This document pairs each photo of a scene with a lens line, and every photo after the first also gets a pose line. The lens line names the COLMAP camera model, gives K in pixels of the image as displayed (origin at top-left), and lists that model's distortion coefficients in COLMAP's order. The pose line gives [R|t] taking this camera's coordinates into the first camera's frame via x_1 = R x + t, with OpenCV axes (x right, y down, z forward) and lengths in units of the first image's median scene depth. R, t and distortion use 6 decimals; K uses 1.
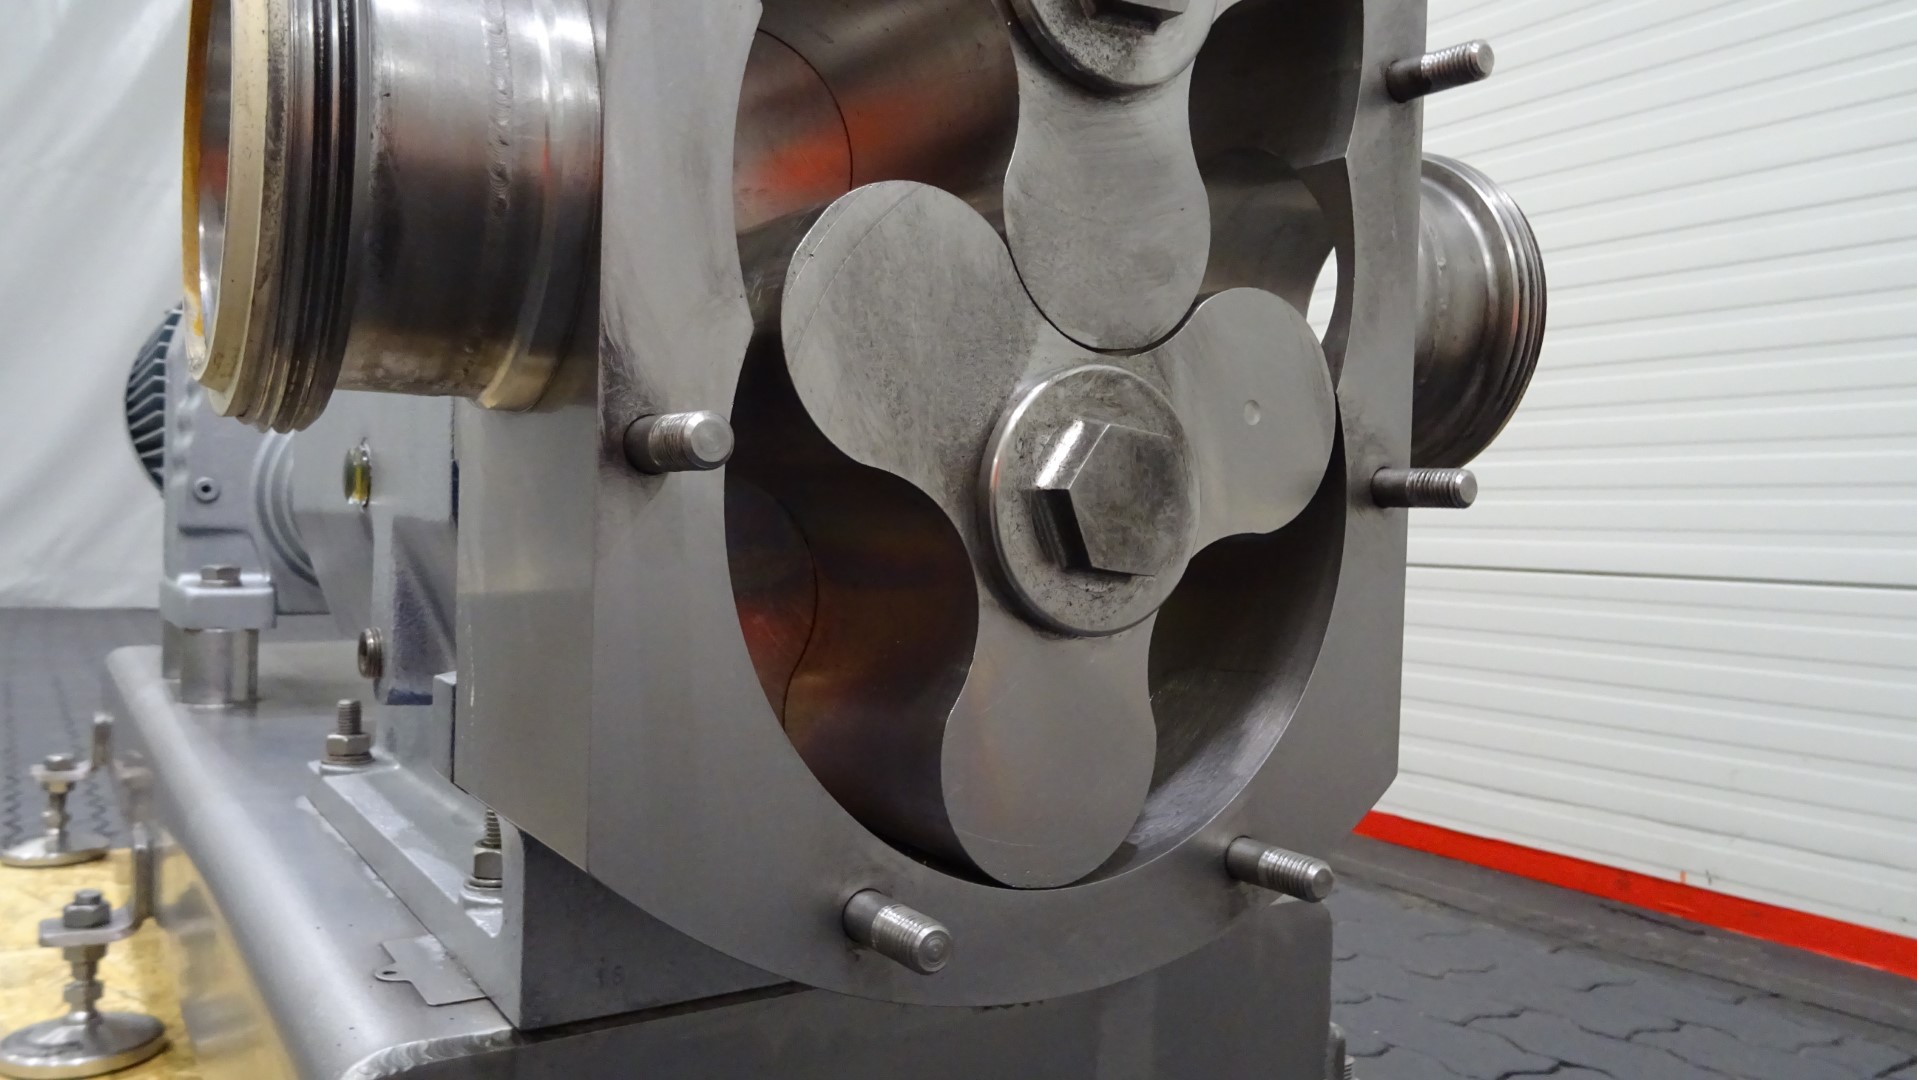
lens RADIAL K [[1408.6, 0, 958.5], [0, 1408.6, 540.0], [0, 0, 1]] dist [0.006000, 0.000406]
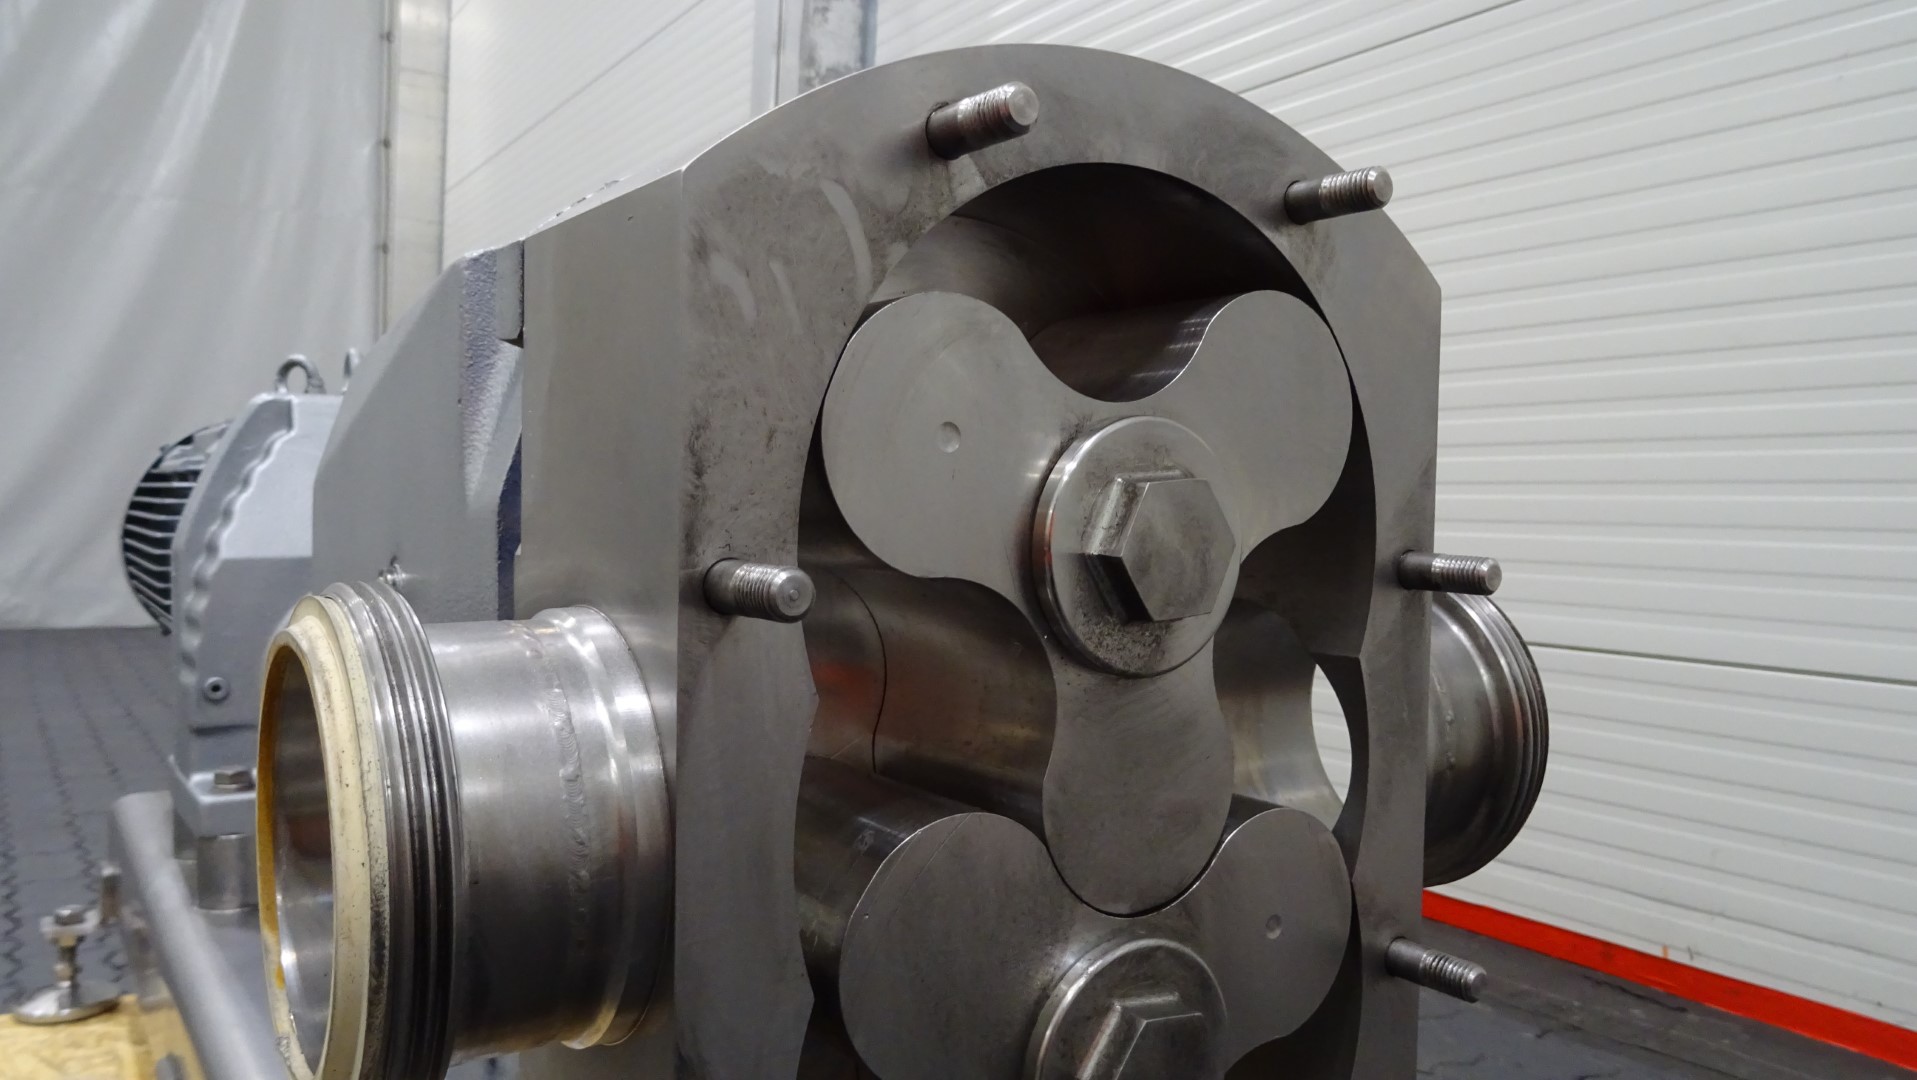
lens RADIAL K [[1414.0, 0, 958.5], [0, 1414.0, 540.0], [0, 0, 1]] dist [0.003047, -0.000426]
pose [[0.999831, -0.012391, 0.013556, -0.014664], [0.012043, 0.999604, 0.025444, -0.161657], [-0.013866, -0.025277, 0.999584, -0.016007]]
